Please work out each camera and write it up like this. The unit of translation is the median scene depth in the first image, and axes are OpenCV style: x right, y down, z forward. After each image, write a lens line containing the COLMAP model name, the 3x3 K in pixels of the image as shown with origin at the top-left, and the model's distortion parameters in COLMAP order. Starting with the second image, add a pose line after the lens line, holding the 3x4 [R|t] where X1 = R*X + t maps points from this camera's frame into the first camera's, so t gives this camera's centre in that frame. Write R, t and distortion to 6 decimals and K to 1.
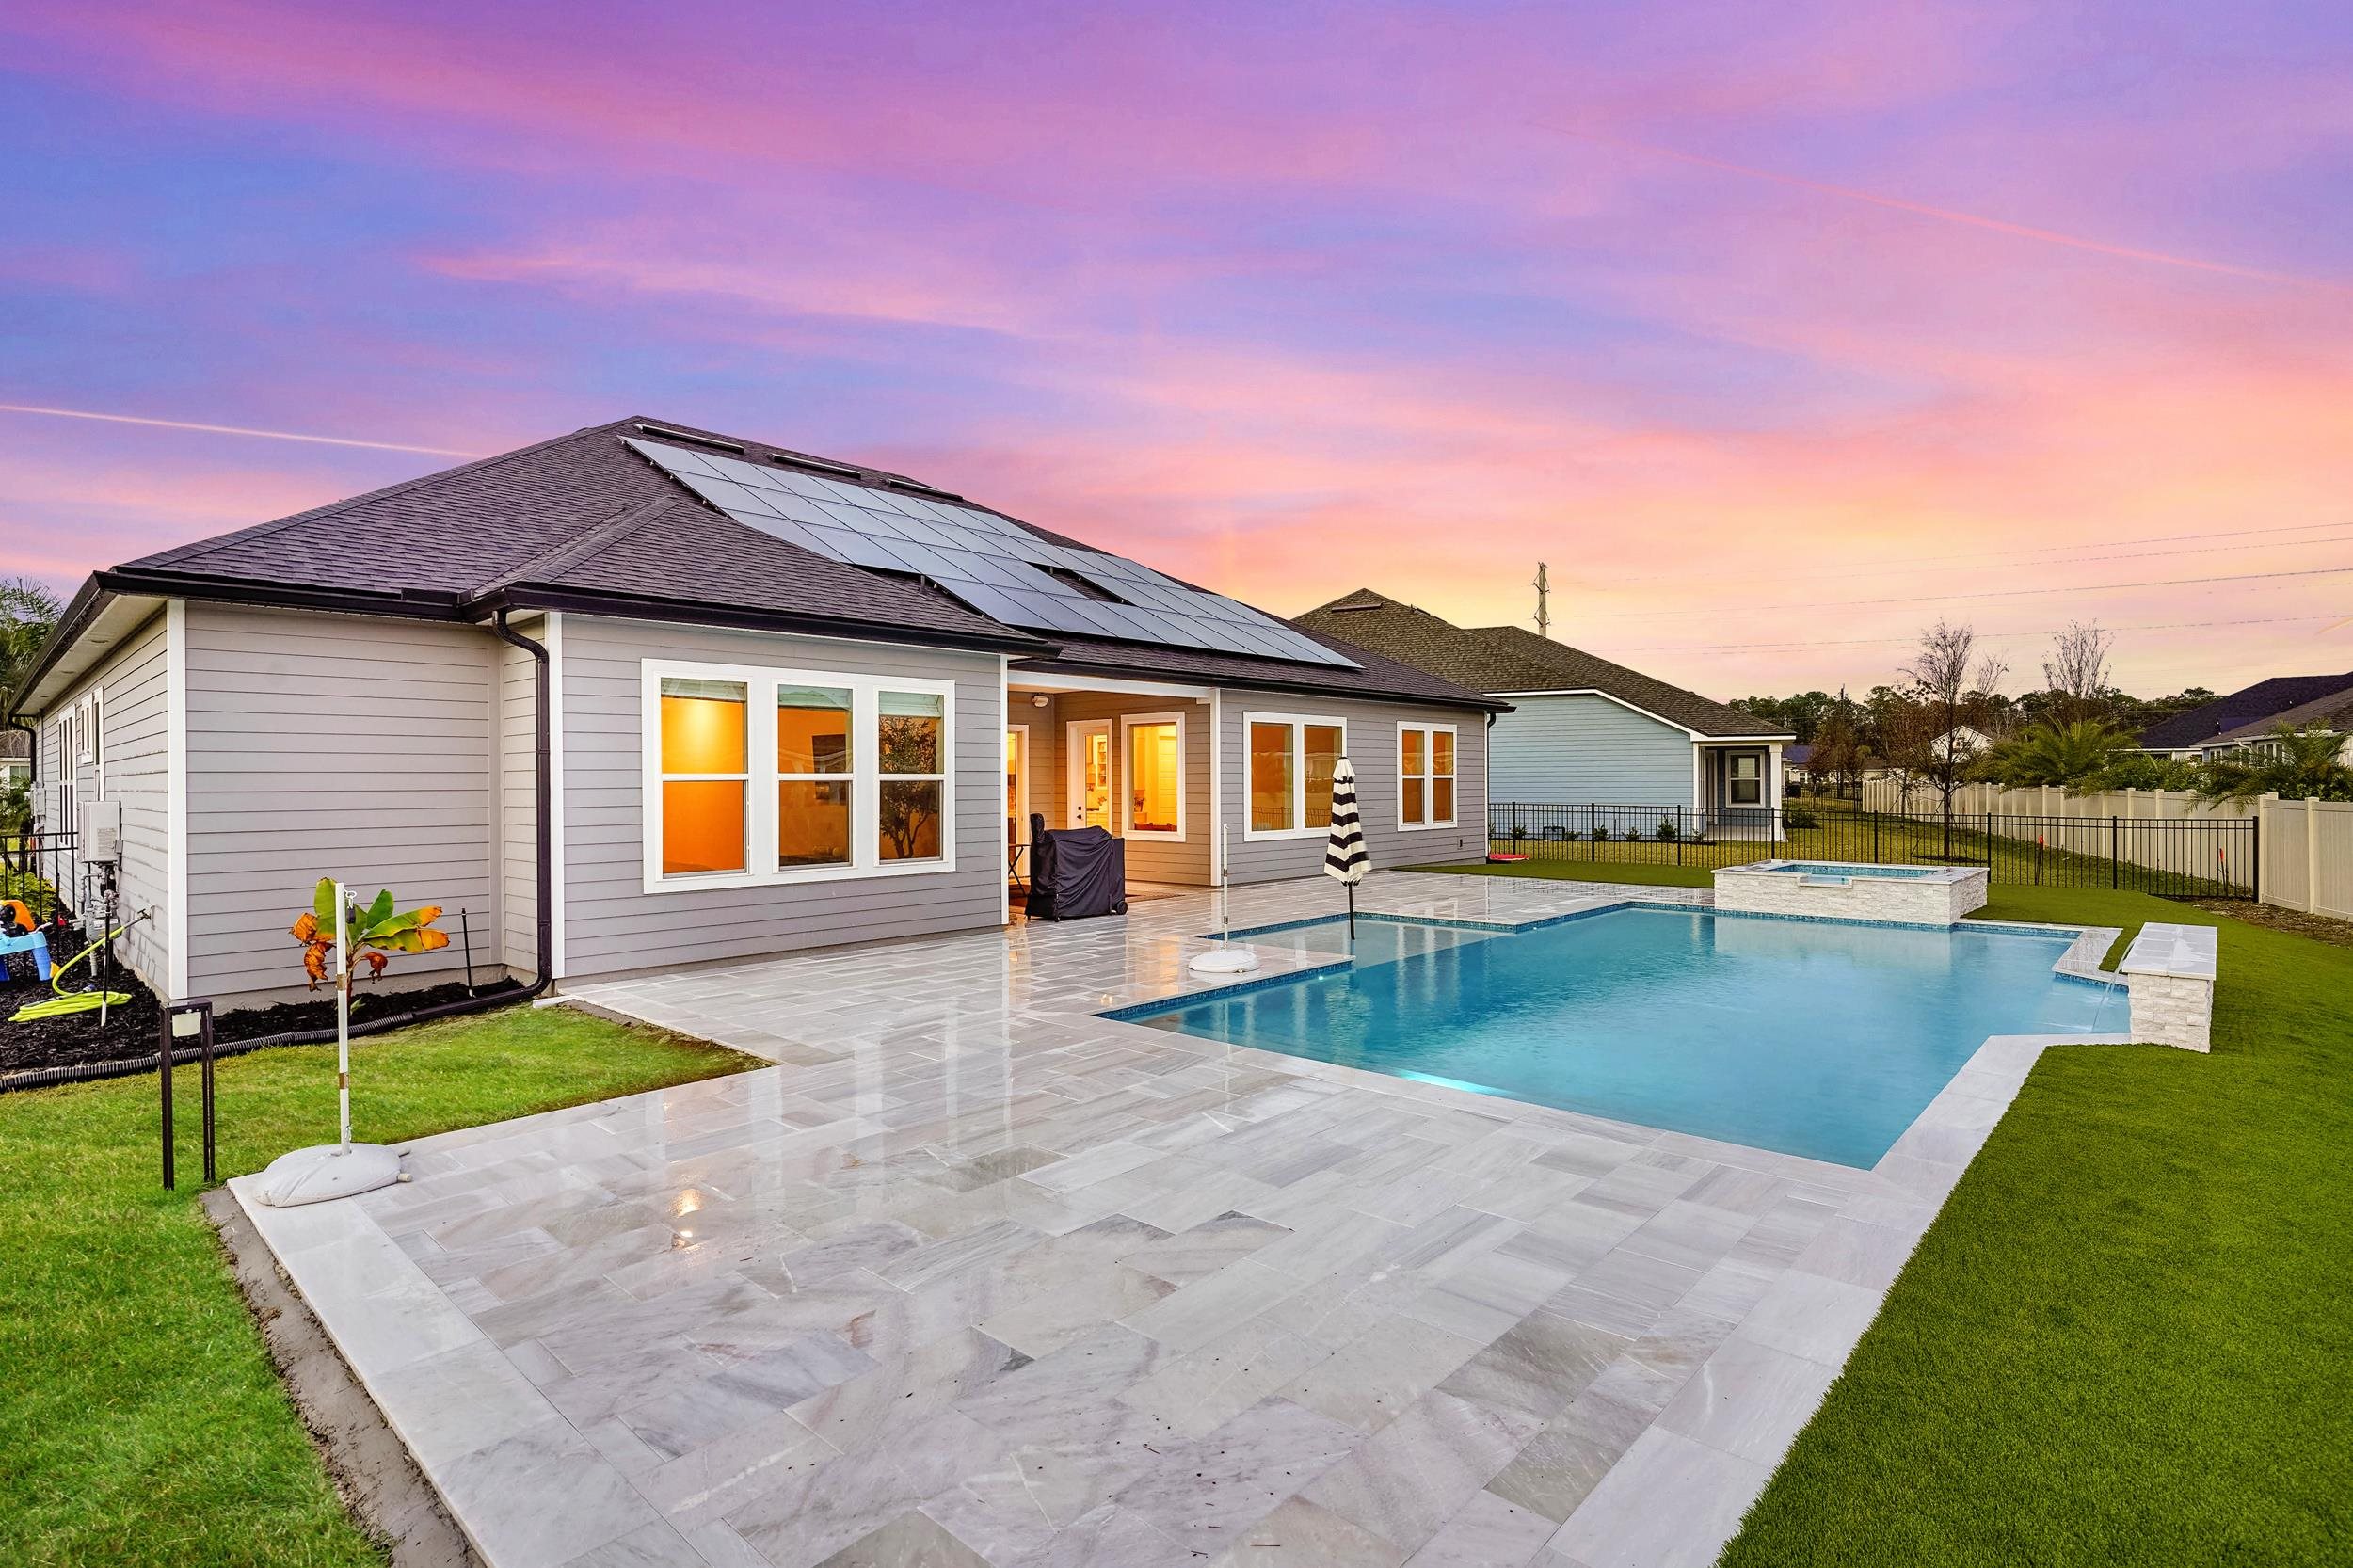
lens RADIAL K [[1140.8, 0, 1177.2], [0, 1140.8, 783.0], [0, 0, 1]] dist [-0.003198, 0.003562]
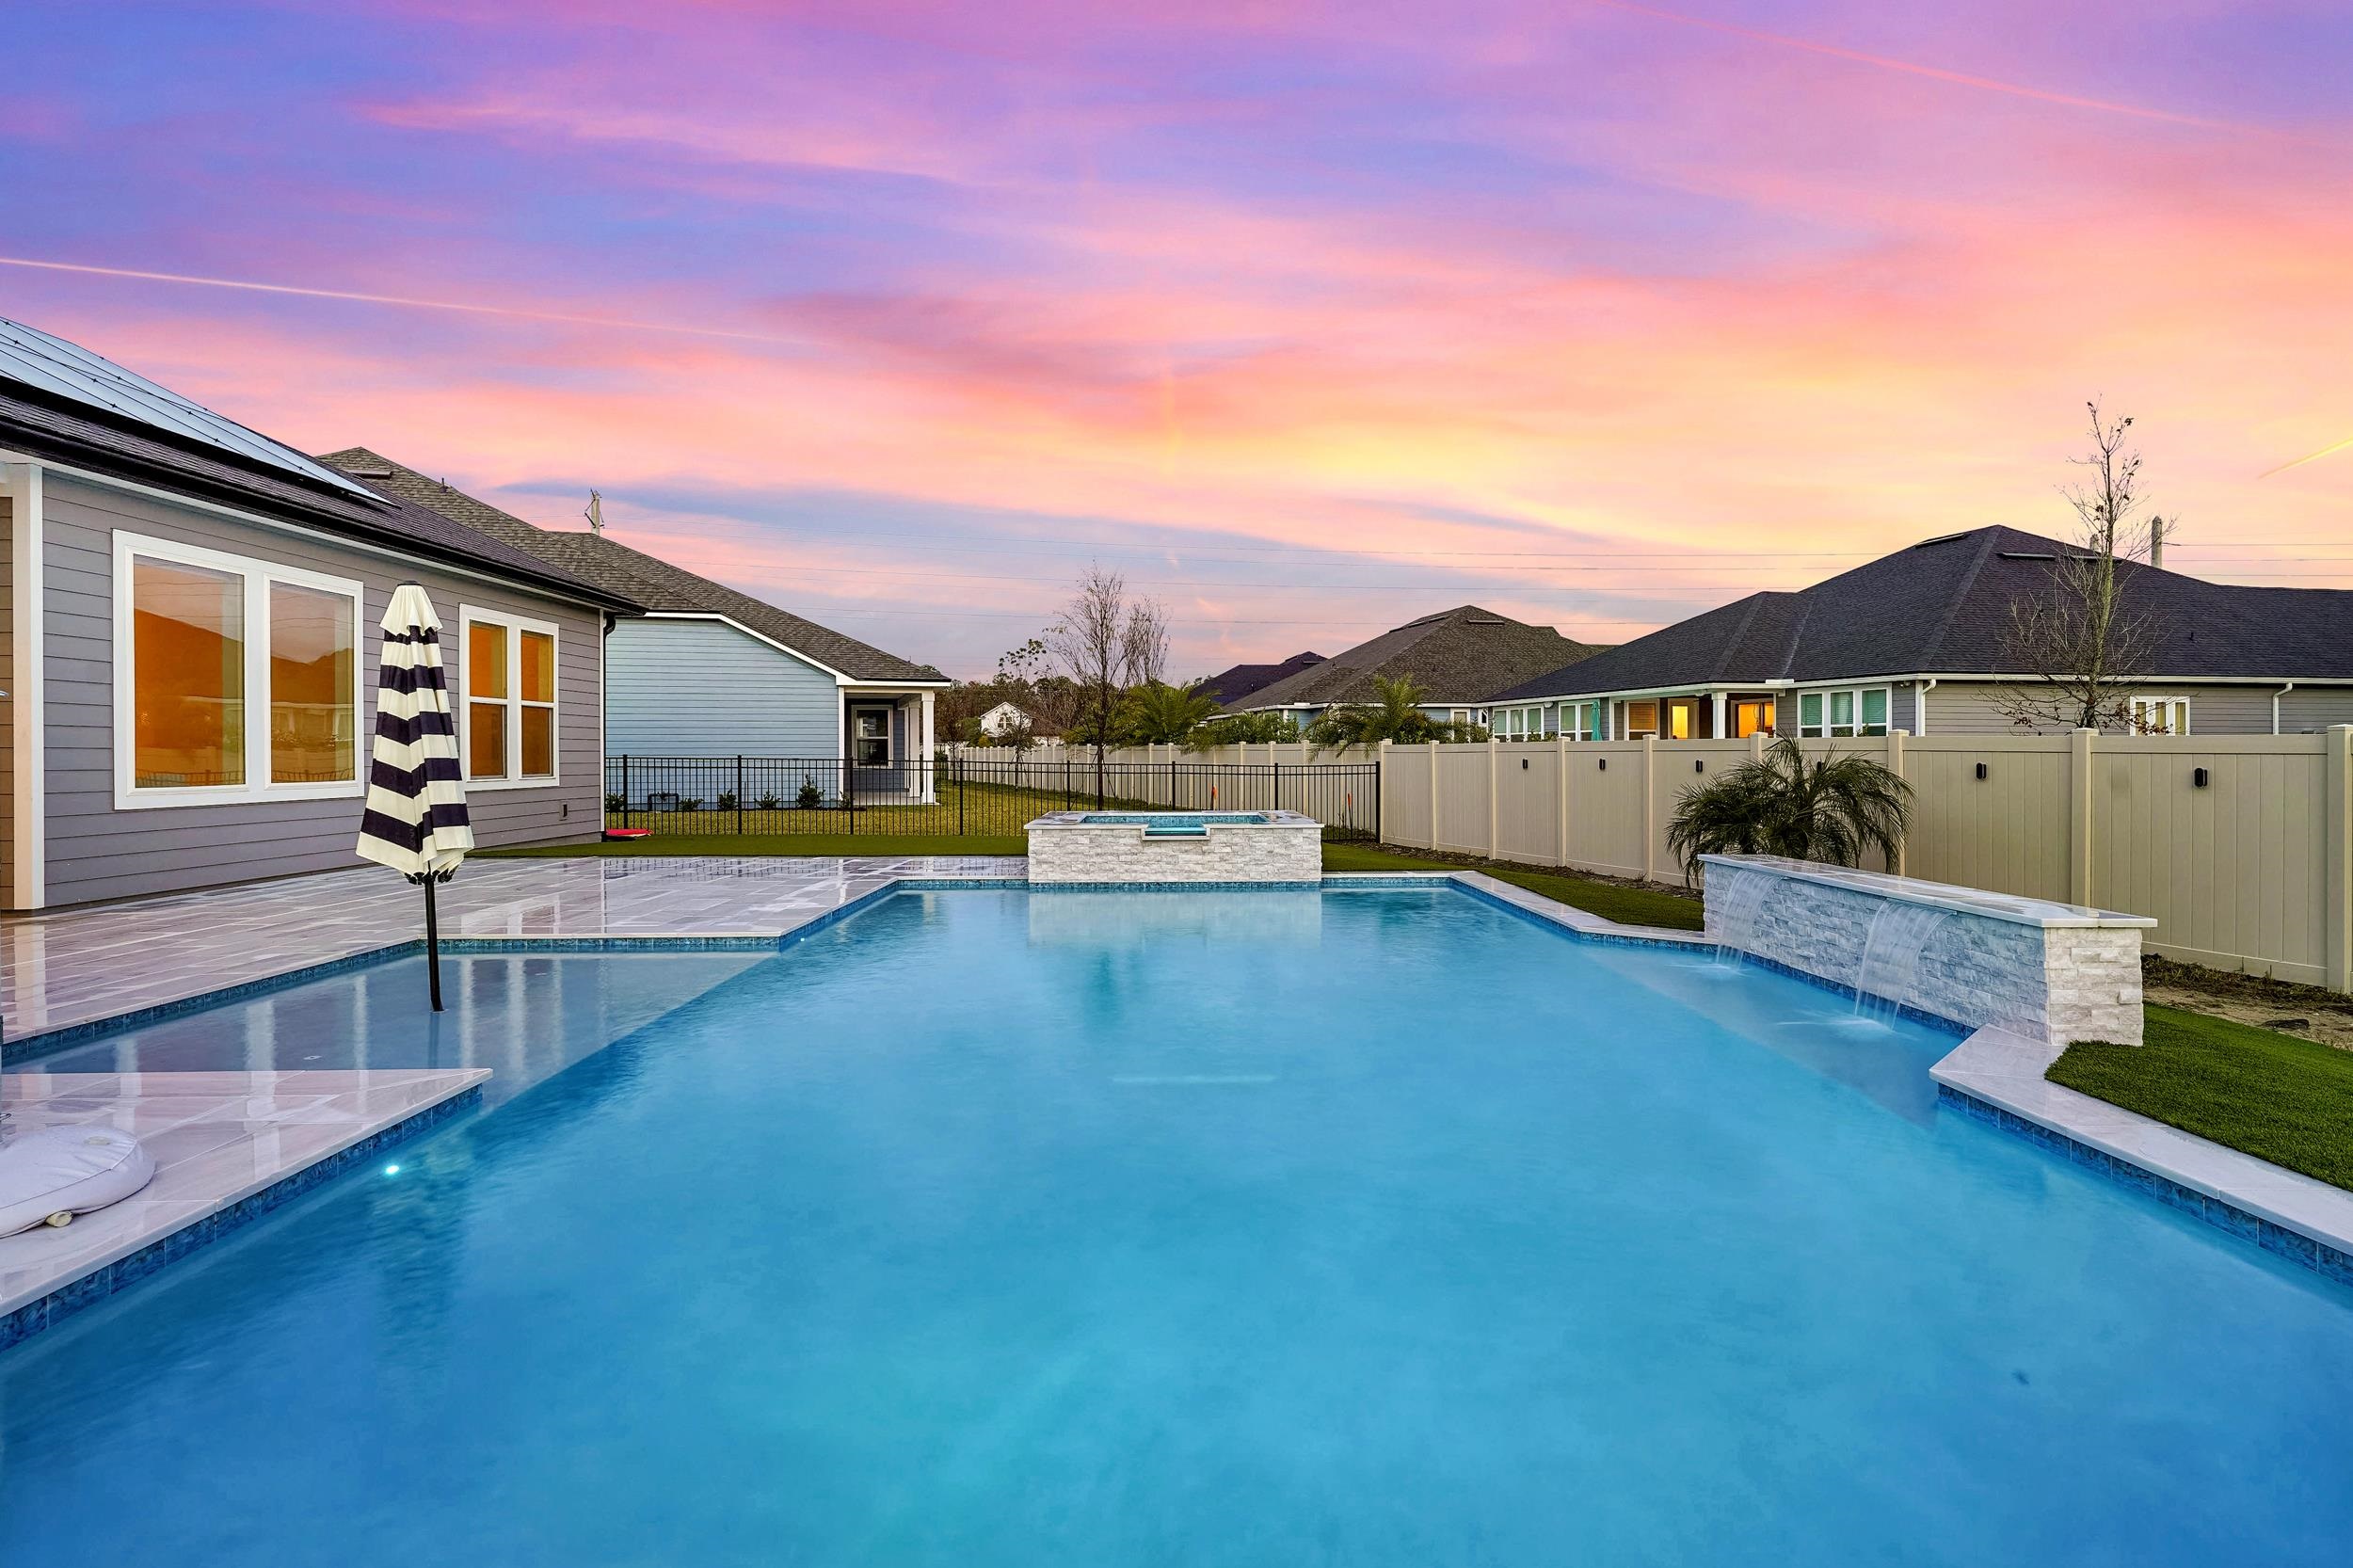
lens RADIAL K [[1247.7, 0, 1187.4], [0, 1247.7, 766.5], [0, 0, 1]] dist [-0.010658, 0.000050]
pose [[0.722924, -0.003967, 0.690916, 0.023779], [-0.000017, 0.999983, 0.005759, 0.028907], [-0.690927, -0.004175, 0.722912, 0.309187]]
